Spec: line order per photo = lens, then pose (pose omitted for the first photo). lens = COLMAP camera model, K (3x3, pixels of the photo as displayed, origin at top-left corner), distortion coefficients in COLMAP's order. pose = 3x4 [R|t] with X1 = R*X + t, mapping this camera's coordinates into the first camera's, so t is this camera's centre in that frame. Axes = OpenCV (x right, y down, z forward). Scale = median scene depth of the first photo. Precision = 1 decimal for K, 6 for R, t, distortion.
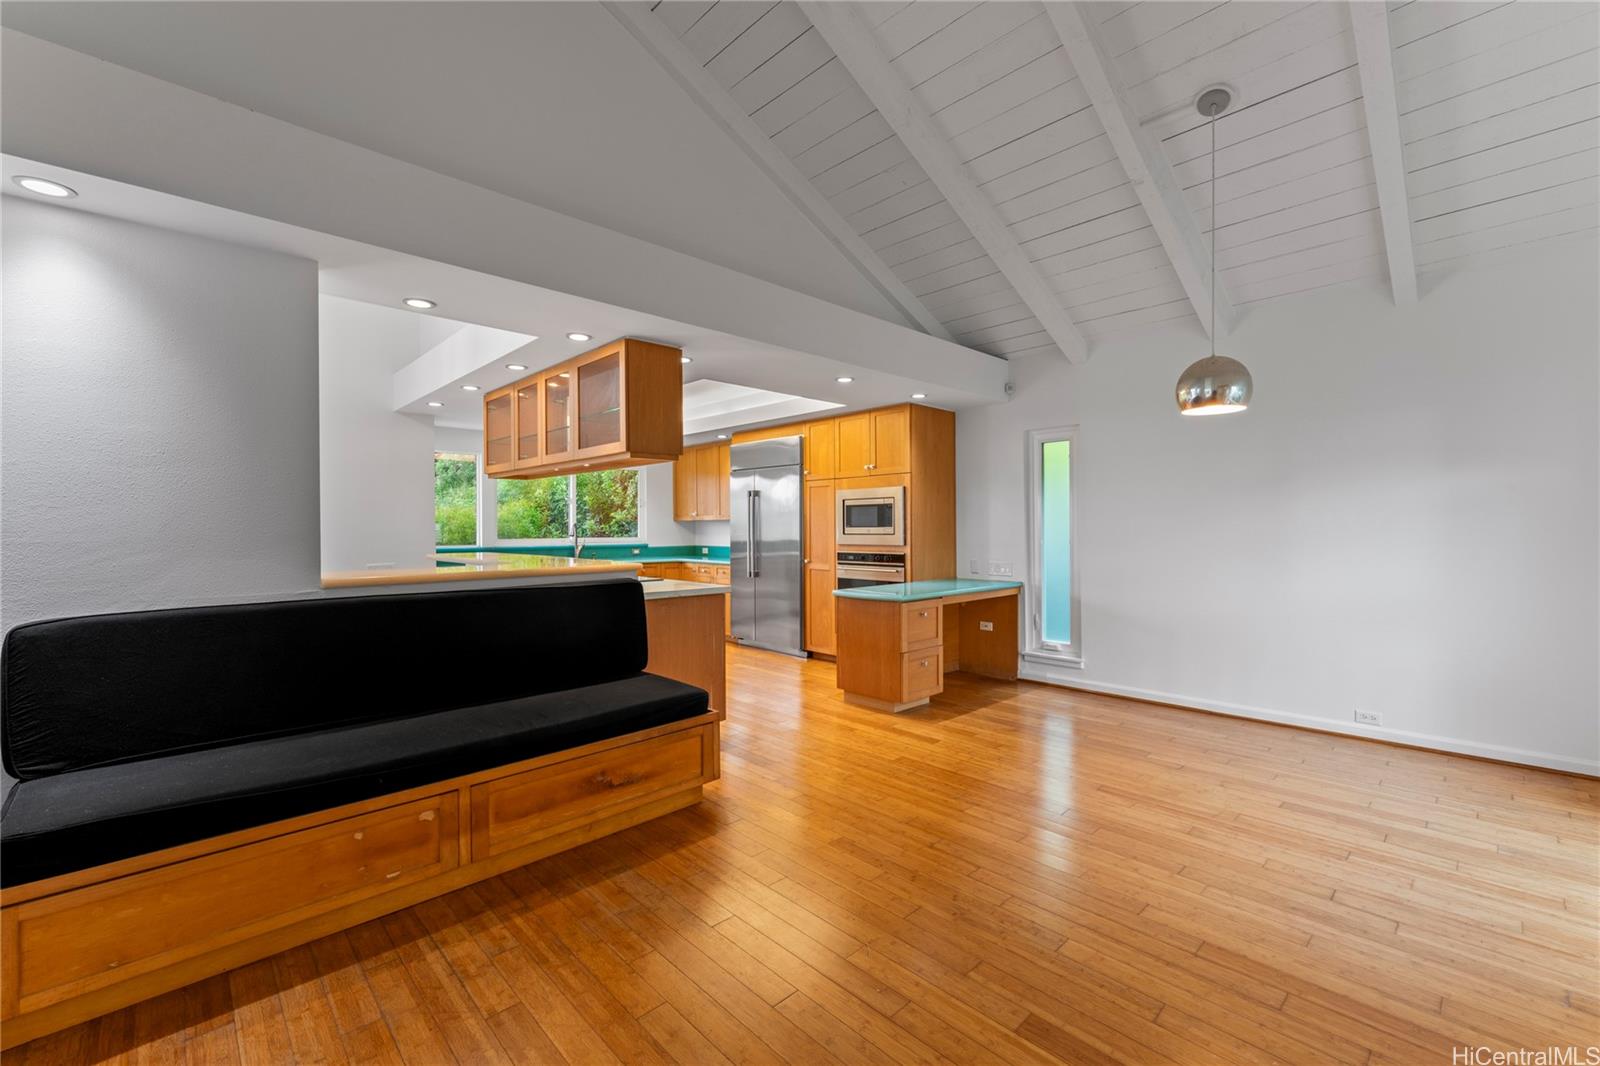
lens RADIAL K [[653.2, 0, 802.9], [0, 653.2, 534.7], [0, 0, 1]] dist [-0.000201, -0.000001]
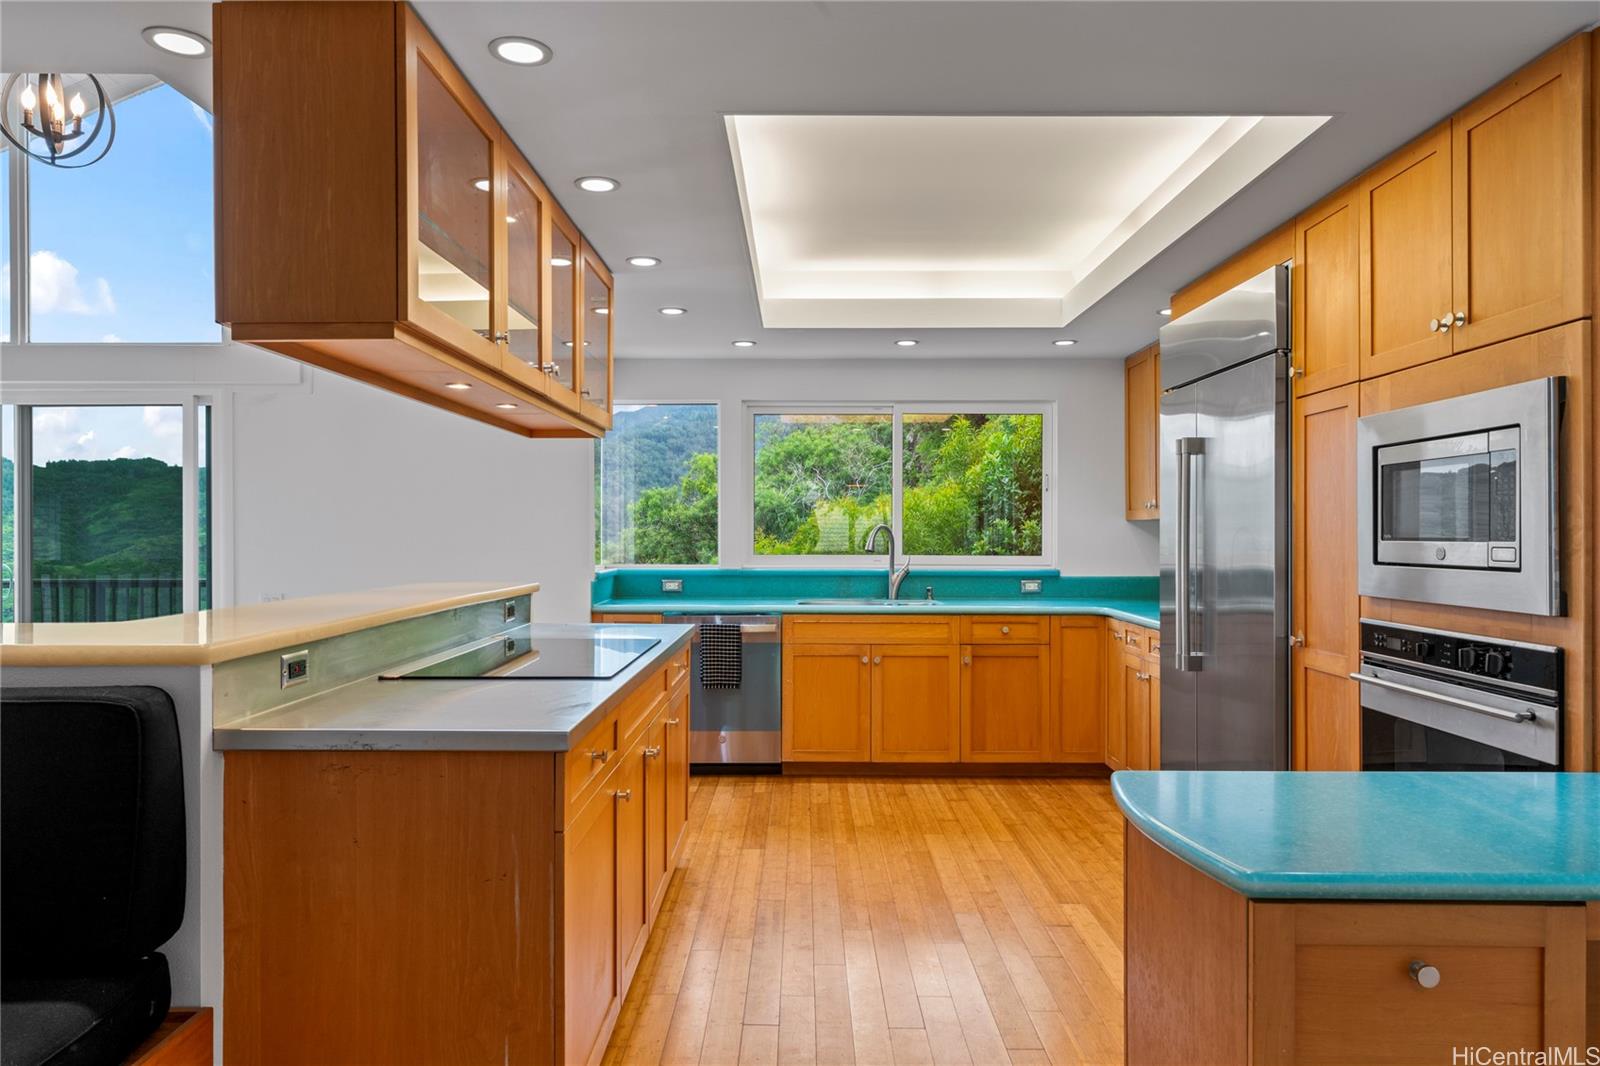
lens RADIAL K [[1053.3, 0, 799.7], [0, 1053.3, 524.9], [0, 0, 1]] dist [0.002601, 0.001366]
pose [[0.710025, -0.004024, -0.704165, 0.210108], [-0.006785, 0.999898, -0.012555, -0.010006], [0.704144, 0.013692, 0.709926, 0.467059]]
